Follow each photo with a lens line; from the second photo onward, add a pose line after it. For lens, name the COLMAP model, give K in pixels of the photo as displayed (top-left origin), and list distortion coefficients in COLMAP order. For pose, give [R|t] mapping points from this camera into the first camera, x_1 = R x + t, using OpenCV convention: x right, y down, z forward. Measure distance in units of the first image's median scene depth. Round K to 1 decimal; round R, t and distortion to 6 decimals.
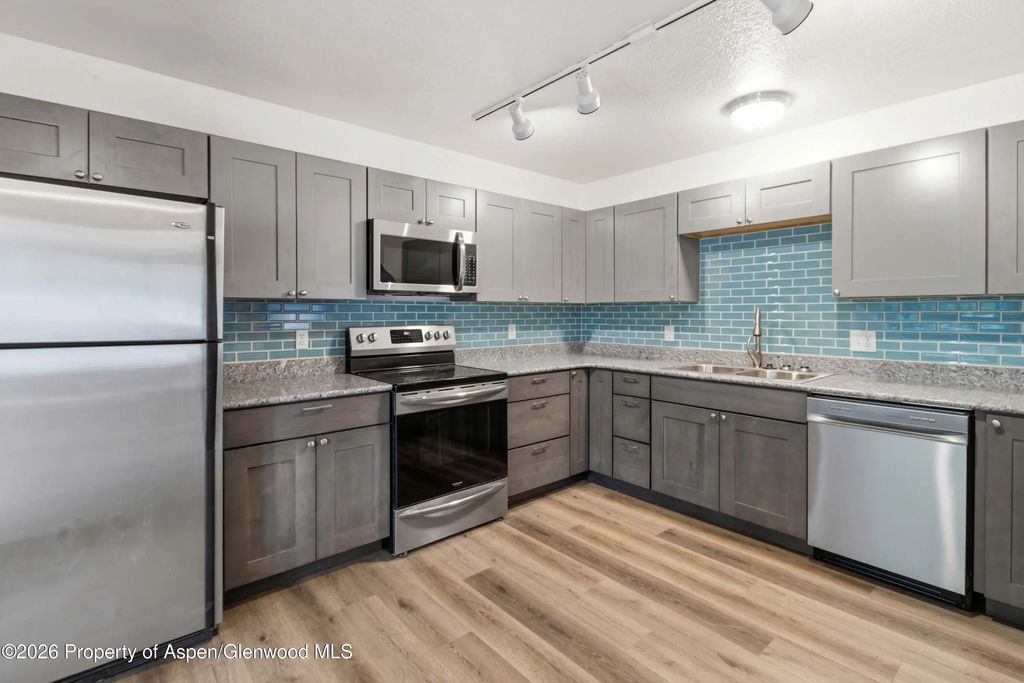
lens RADIAL K [[481.8, 0, 513.6], [0, 481.8, 315.5], [0, 0, 1]] dist [0.000137, -0.012321]
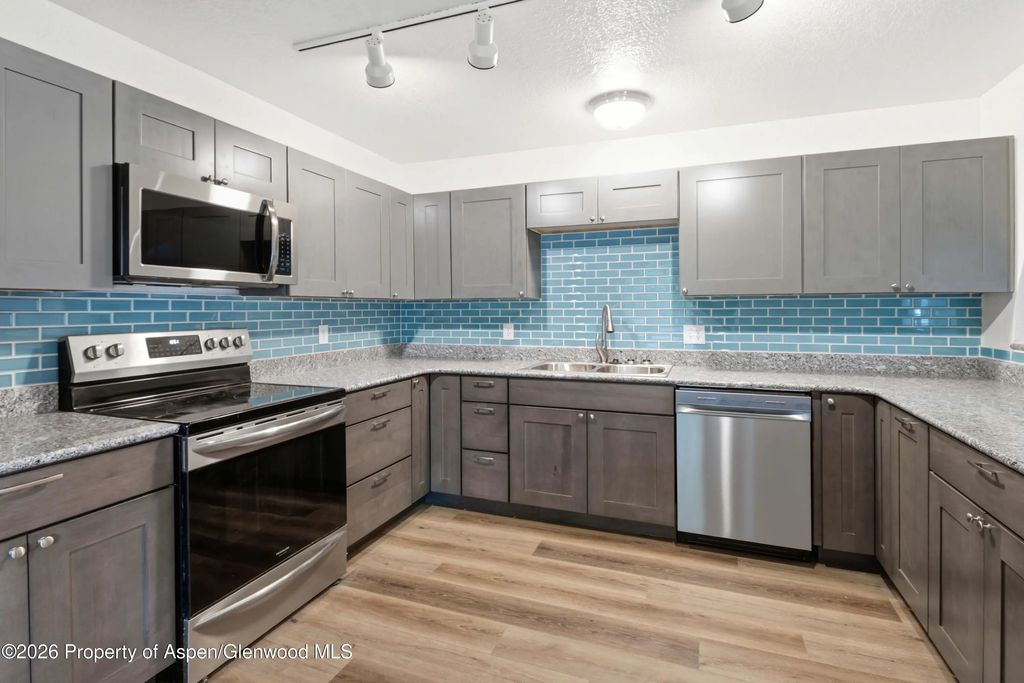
lens RADIAL K [[476.2, 0, 514.6], [0, 476.2, 310.6], [0, 0, 1]] dist [0.002464, -0.008133]
pose [[0.867968, -0.004740, 0.496598, -0.158483], [0.007106, 0.999971, -0.002876, -0.002075], [-0.496570, 0.006025, 0.867976, 0.206179]]
